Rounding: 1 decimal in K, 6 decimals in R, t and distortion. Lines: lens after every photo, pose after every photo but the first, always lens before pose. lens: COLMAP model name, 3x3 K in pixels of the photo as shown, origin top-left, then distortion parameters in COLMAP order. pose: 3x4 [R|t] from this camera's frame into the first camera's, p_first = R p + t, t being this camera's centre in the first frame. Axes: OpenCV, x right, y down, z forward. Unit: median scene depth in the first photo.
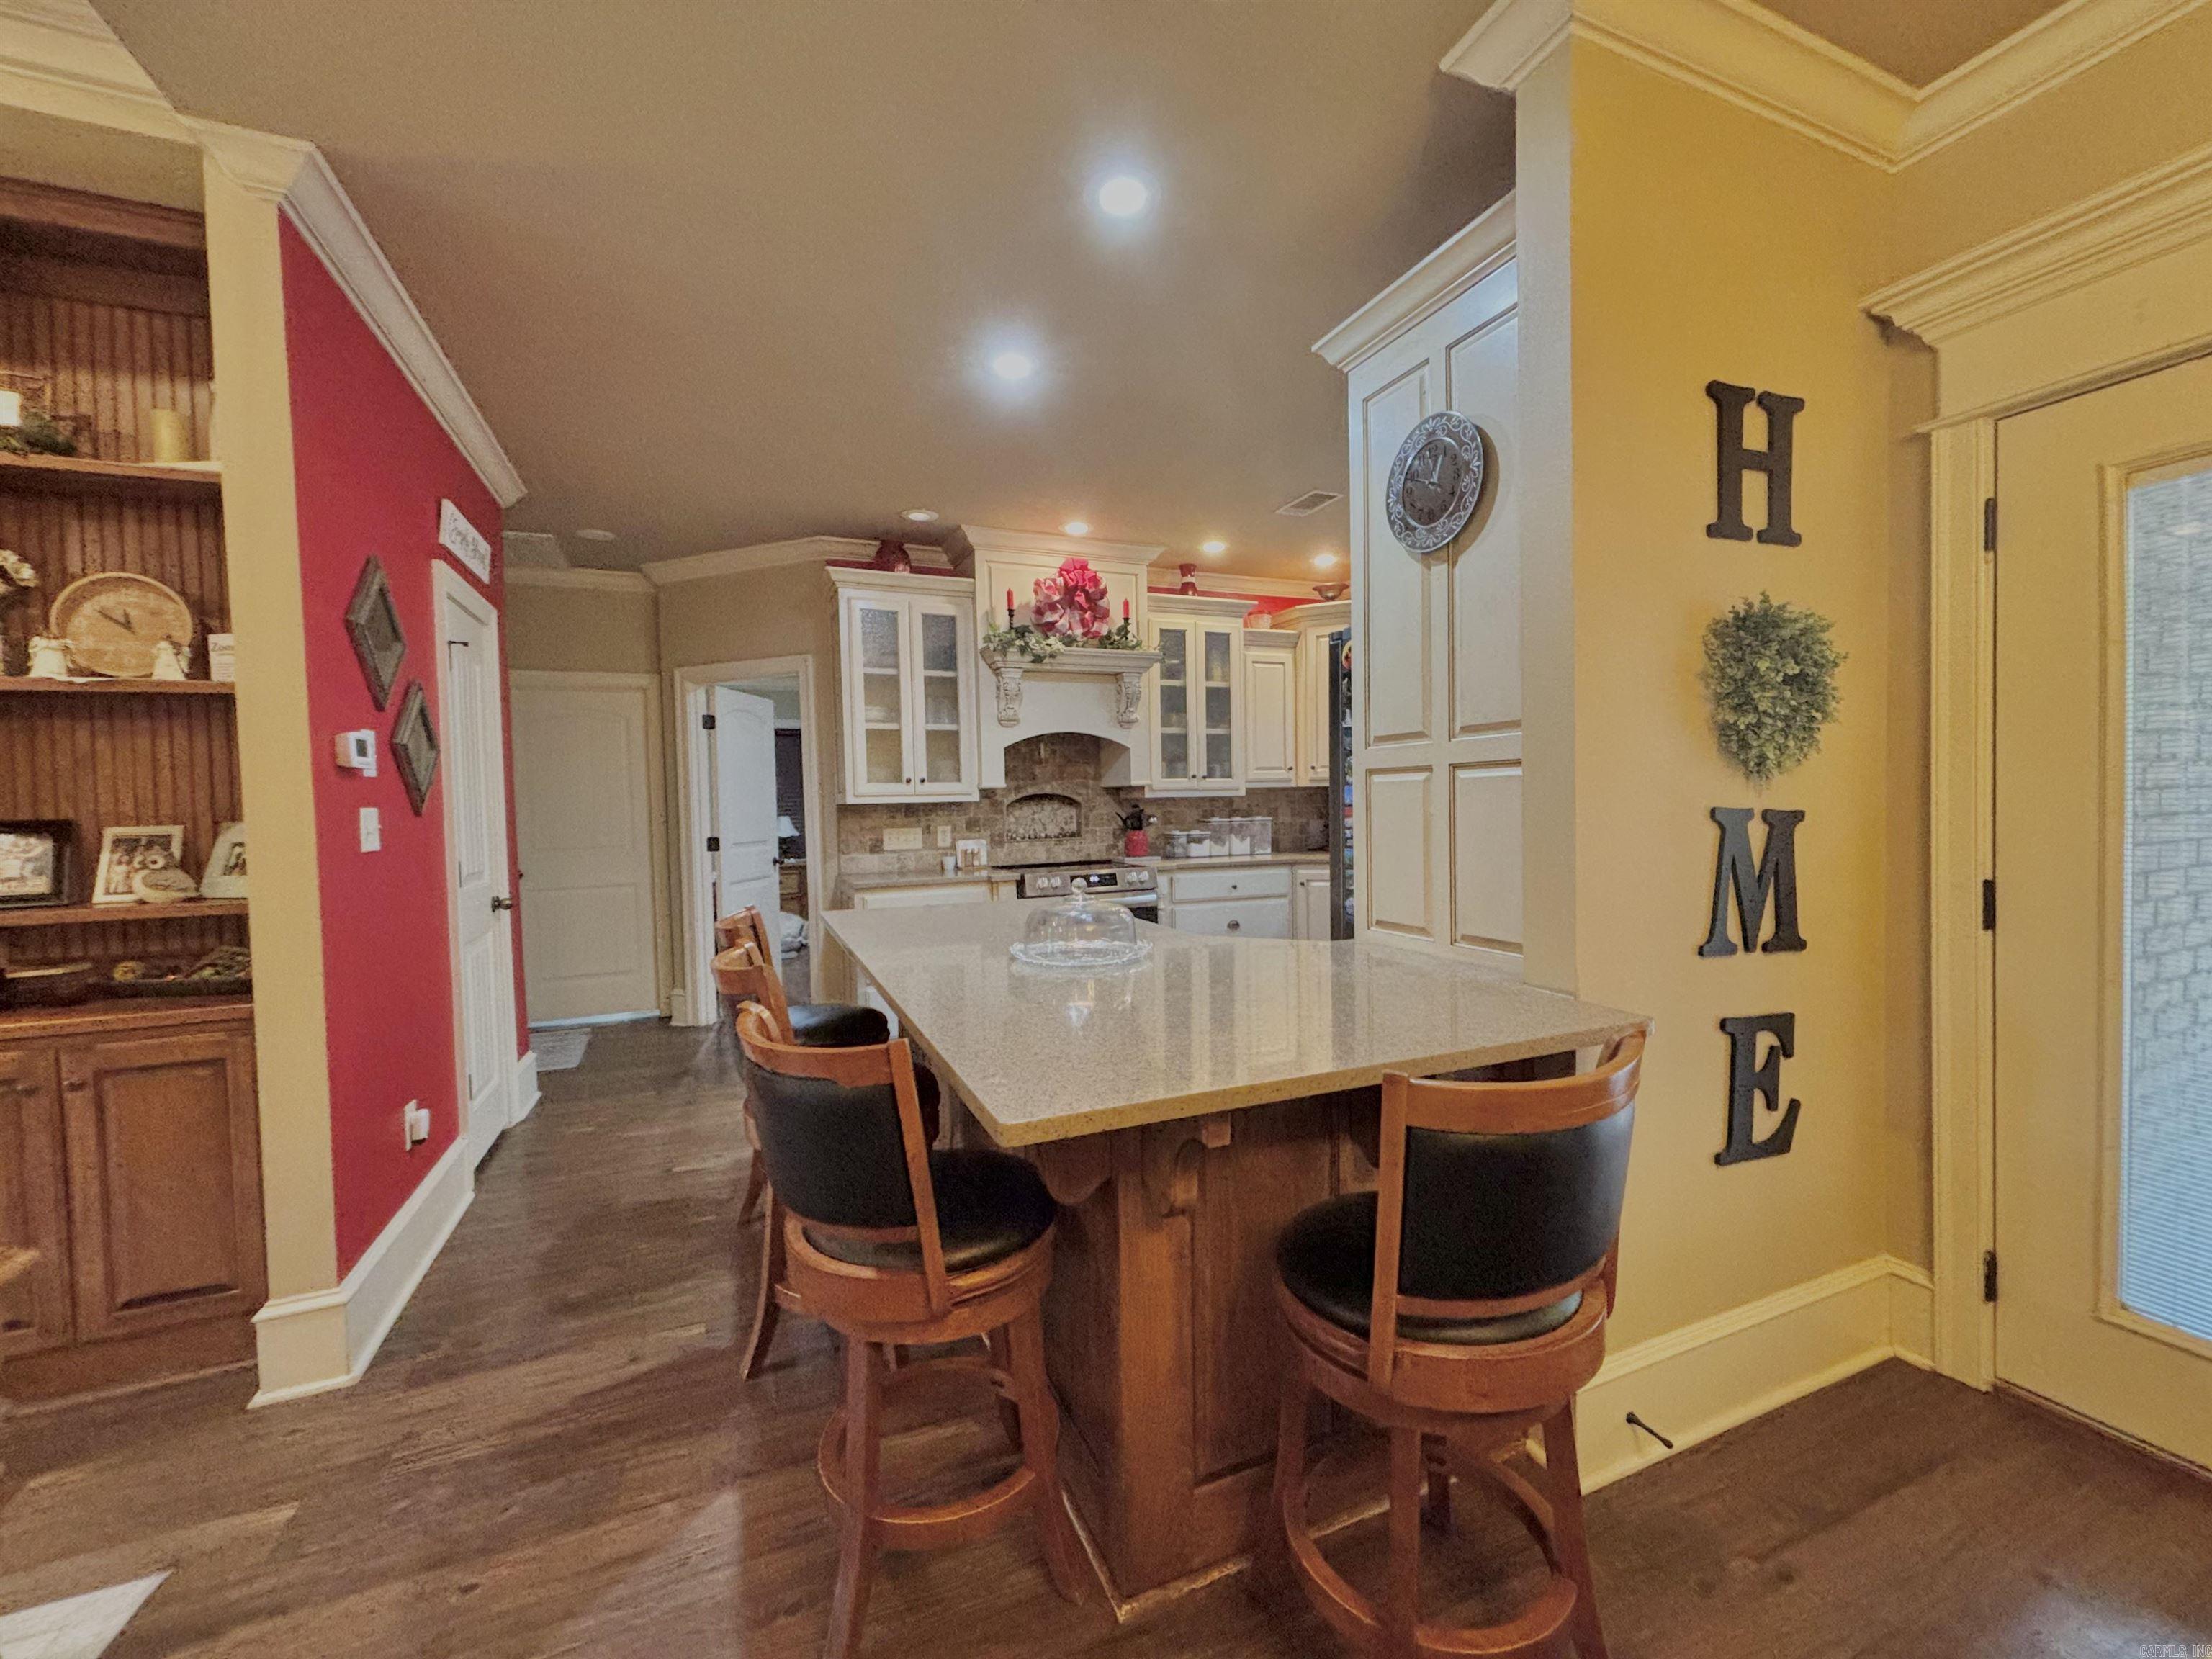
lens RADIAL K [[889.7, 0, 1114.4], [0, 889.7, 829.2], [0, 0, 1]] dist [0.001679, 0.000043]
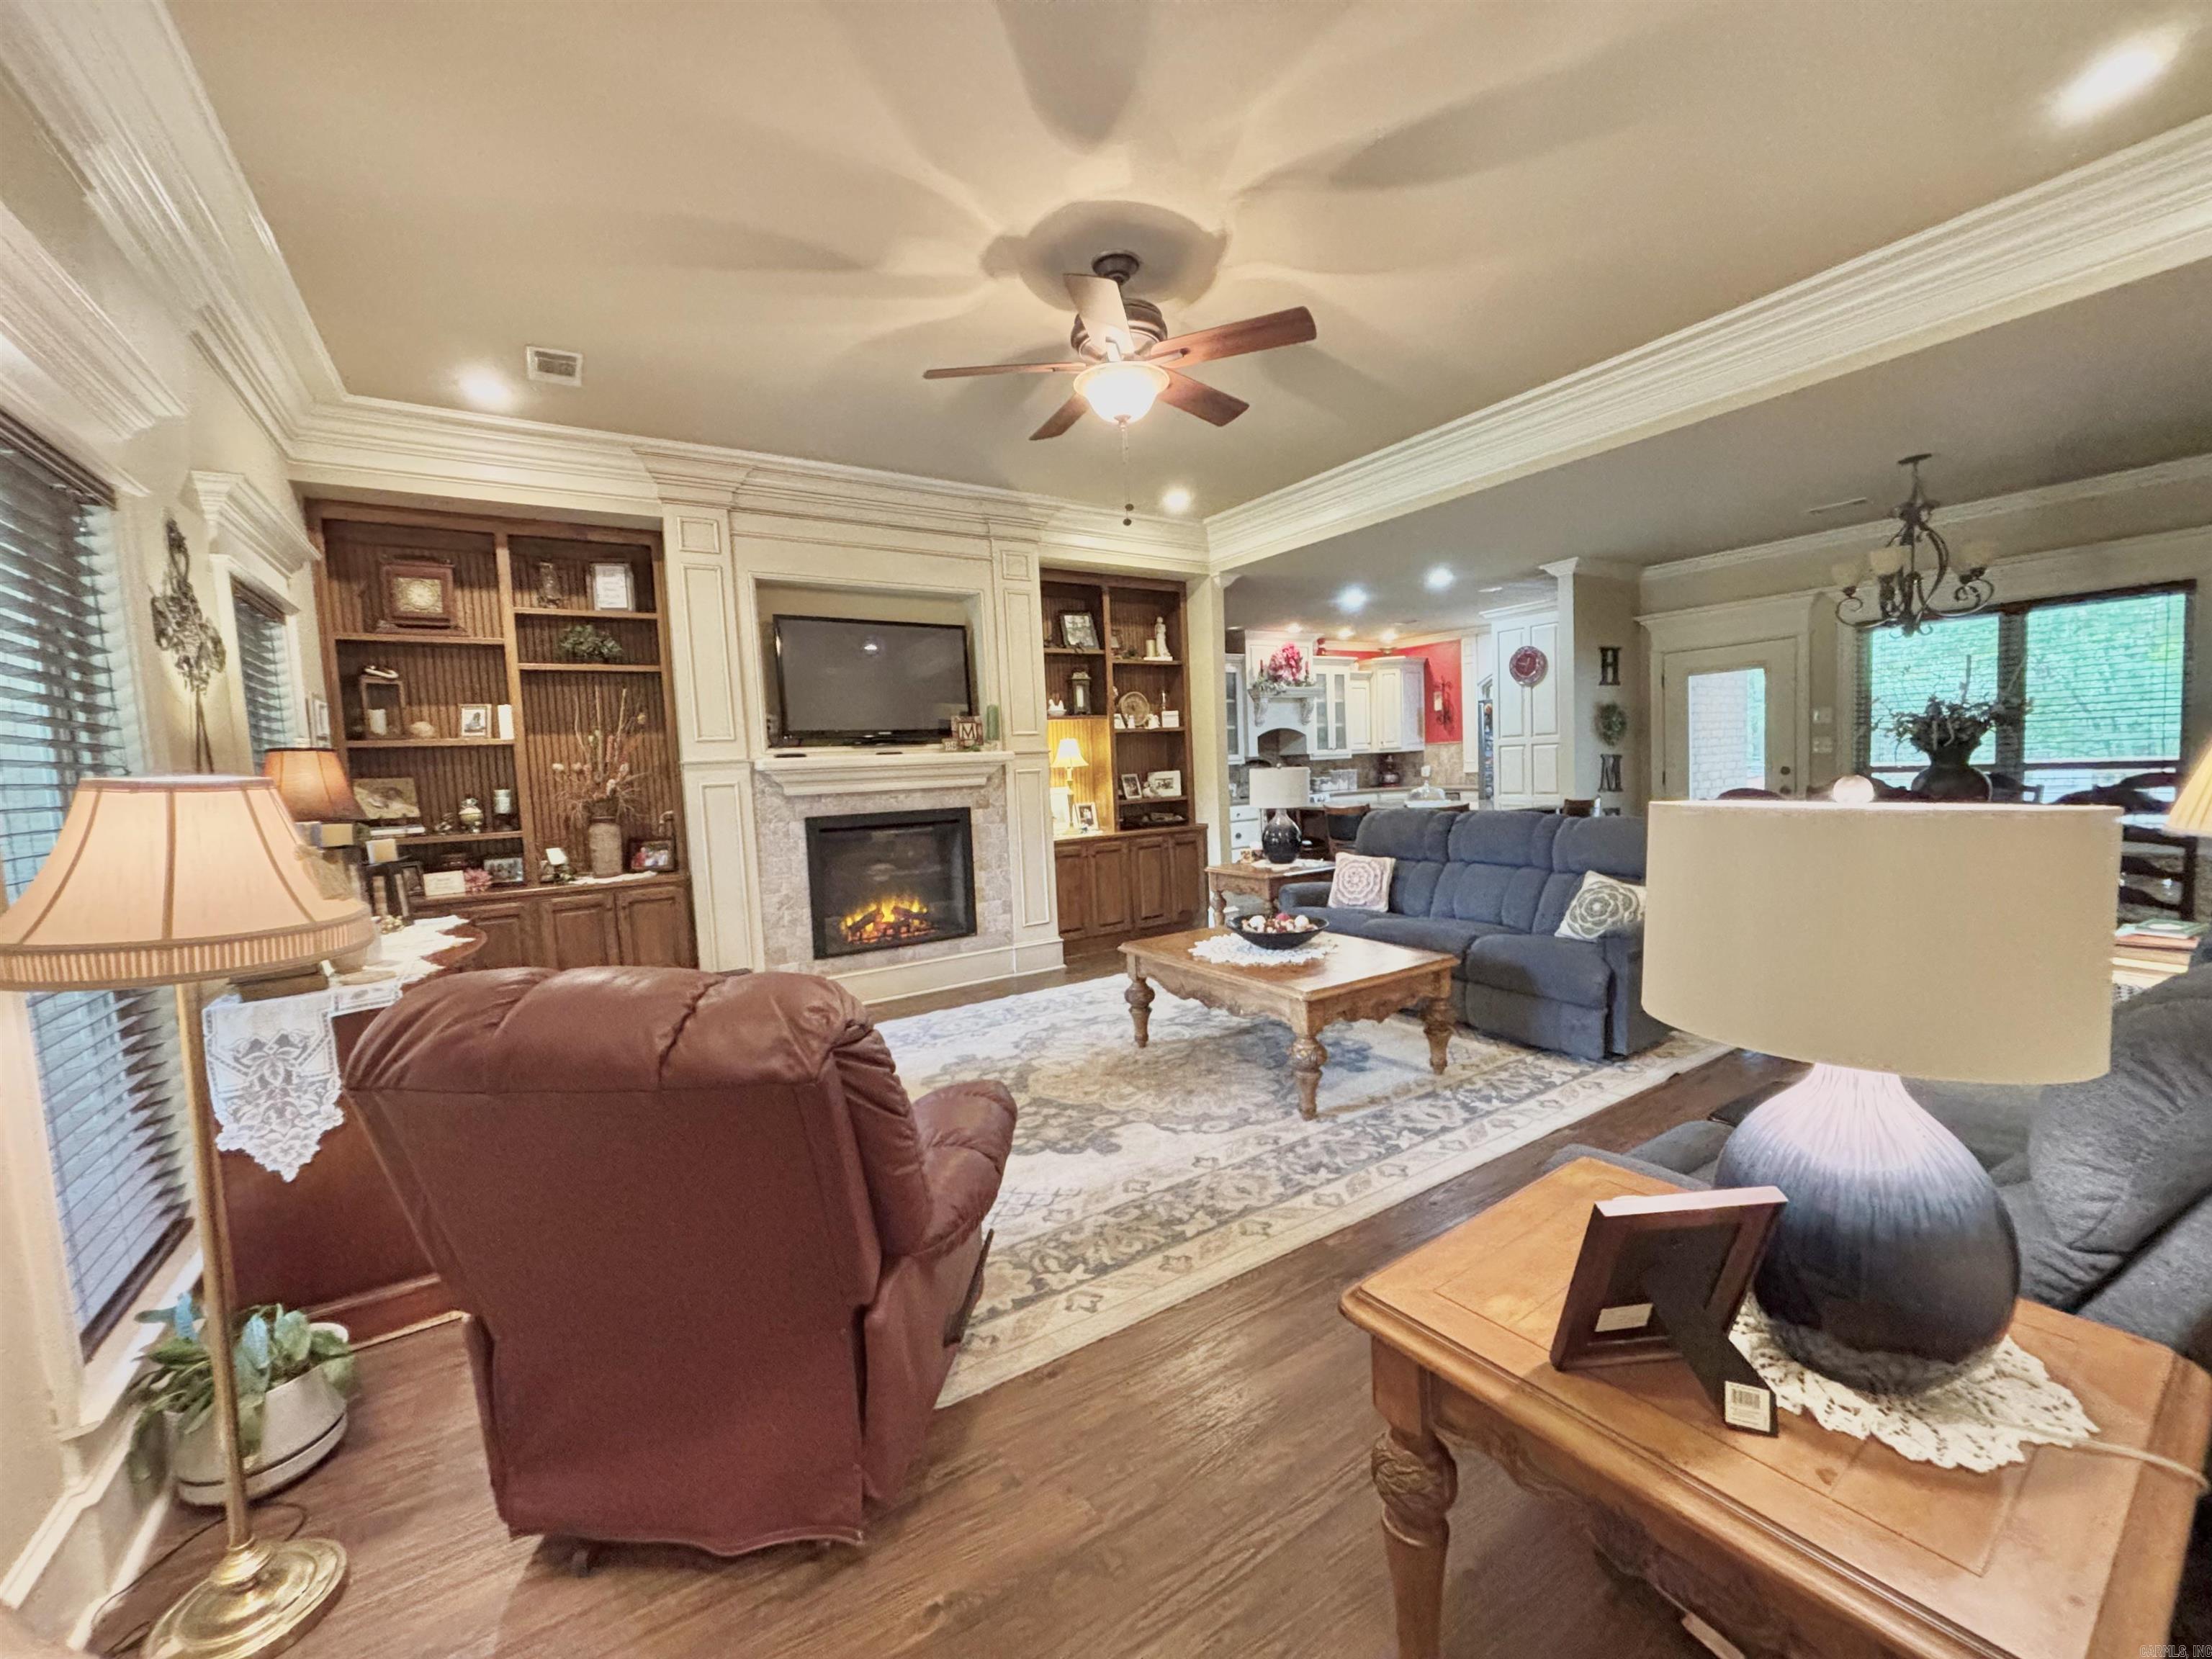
lens RADIAL K [[889.7, 0, 1093.7], [0, 889.7, 829.6], [0, 0, 1]] dist [0.001679, 0.000043]
pose [[0.989038, -0.036953, 0.142961, -1.590626], [0.032143, 0.998841, 0.035815, 0.071156], [-0.144119, -0.030827, 0.989080, -1.932594]]
